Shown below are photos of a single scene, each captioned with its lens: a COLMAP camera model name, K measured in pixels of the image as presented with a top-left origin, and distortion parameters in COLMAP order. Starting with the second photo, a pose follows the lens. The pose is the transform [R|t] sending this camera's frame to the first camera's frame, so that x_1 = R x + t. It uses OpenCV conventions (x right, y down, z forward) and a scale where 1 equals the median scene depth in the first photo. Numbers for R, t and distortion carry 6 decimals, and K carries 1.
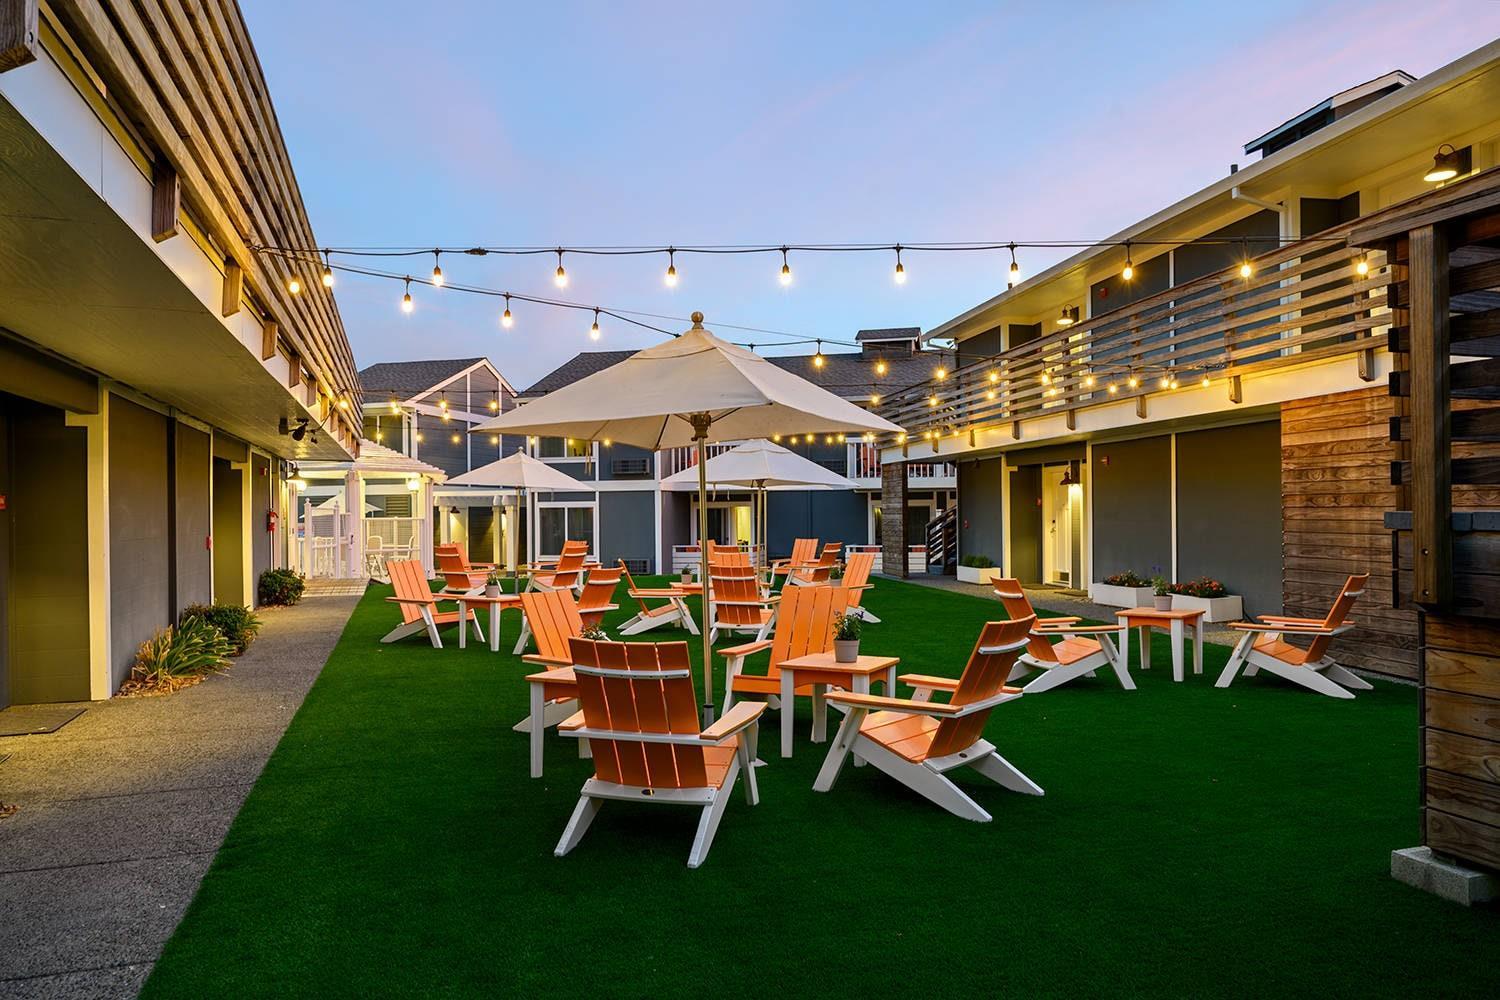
lens RADIAL K [[975.1, 0, 755.9], [0, 975.1, 517.6], [0, 0, 1]] dist [-0.001016, -0.000259]
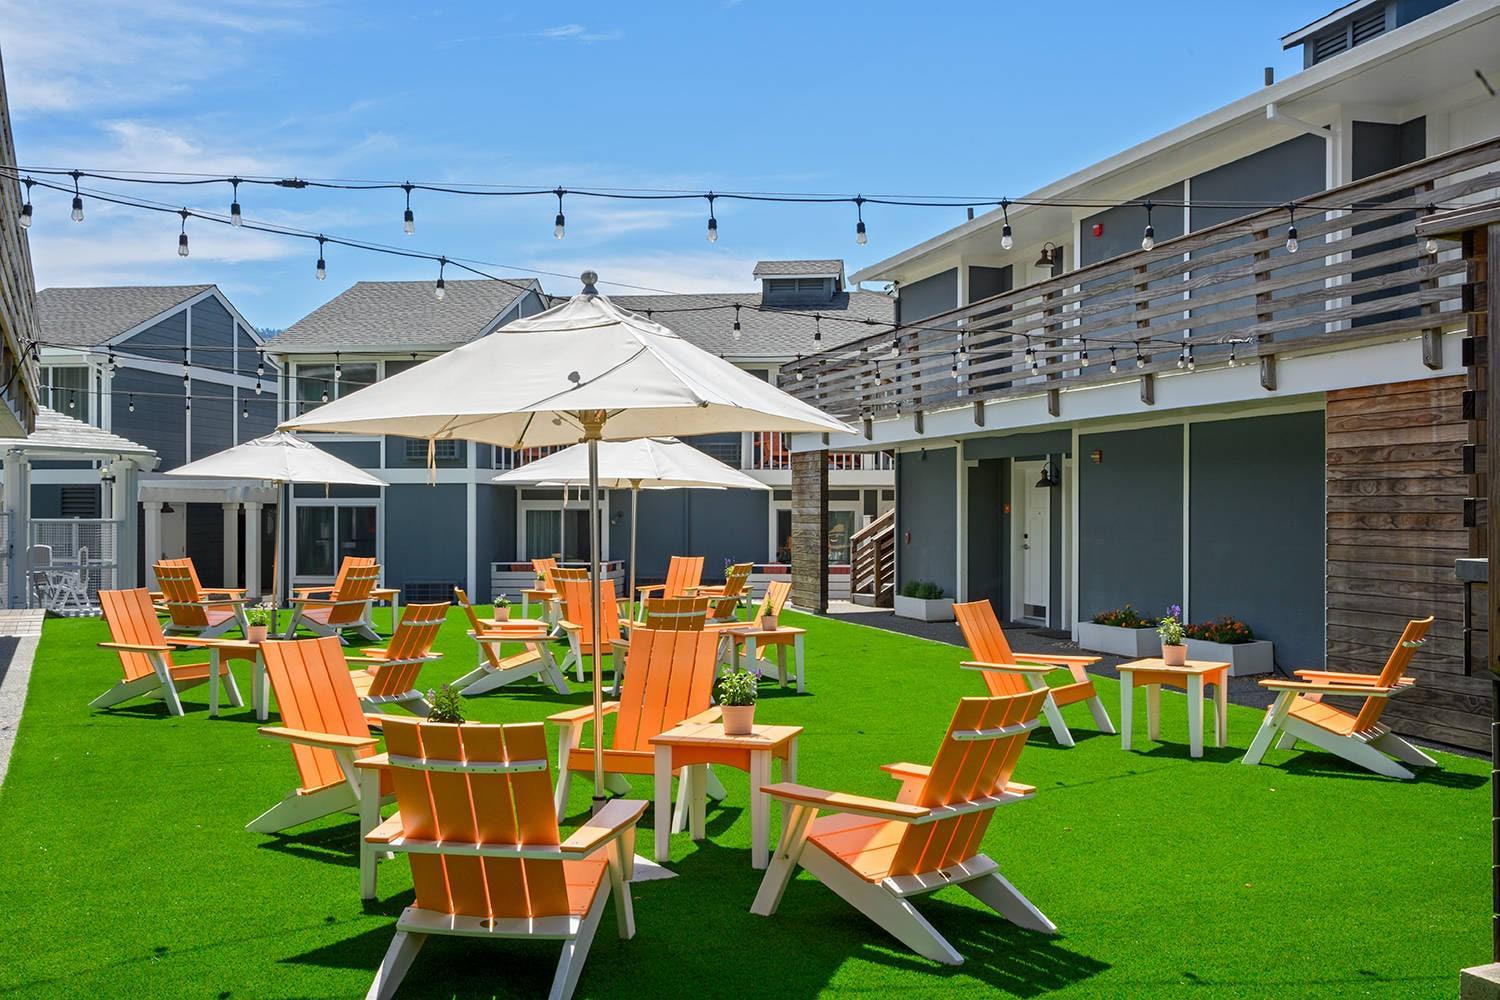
lens RADIAL K [[1391.1, 0, 744.8], [0, 1391.1, 519.8], [0, 0, 1]] dist [0.004942, -0.000315]
pose [[0.994523, 0.009755, 0.104064, -0.030146], [-0.009824, 0.999952, 0.000158, -0.013370], [-0.104057, -0.001179, 0.994571, -0.043179]]
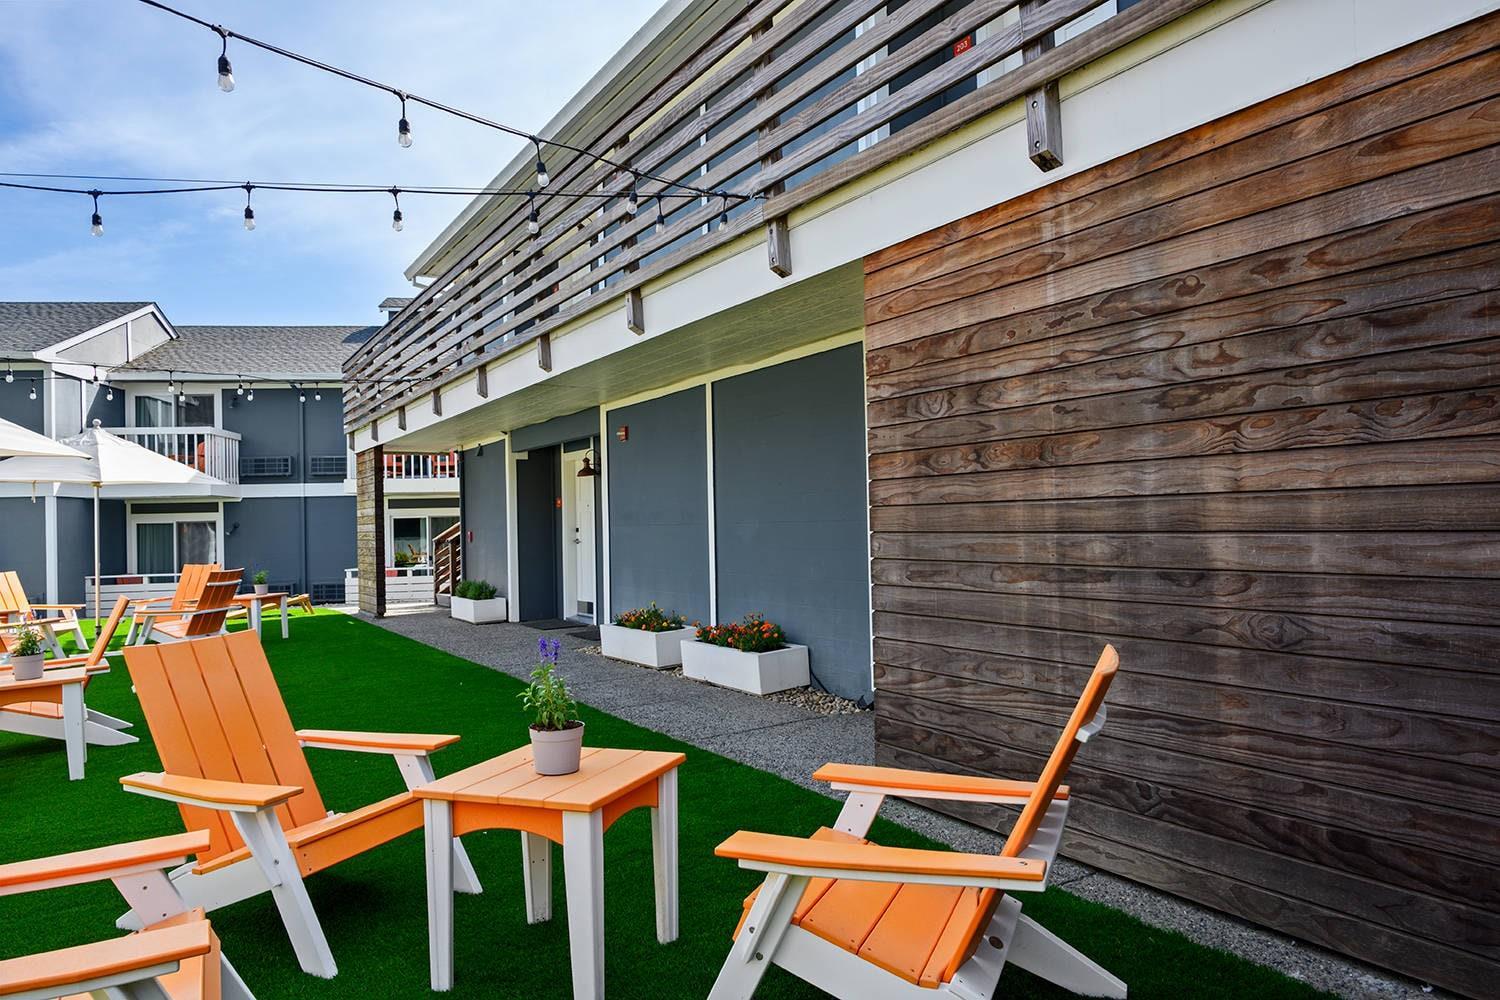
lens RADIAL K [[975.1, 0, 755.9], [0, 975.1, 517.6], [0, 0, 1]] dist [-0.001016, -0.000259]
pose [[0.925105, -0.008449, 0.379619, 0.320802], [0.014847, 0.999793, -0.013930, 0.013334], [-0.379422, 0.018523, 0.925038, 0.605254]]
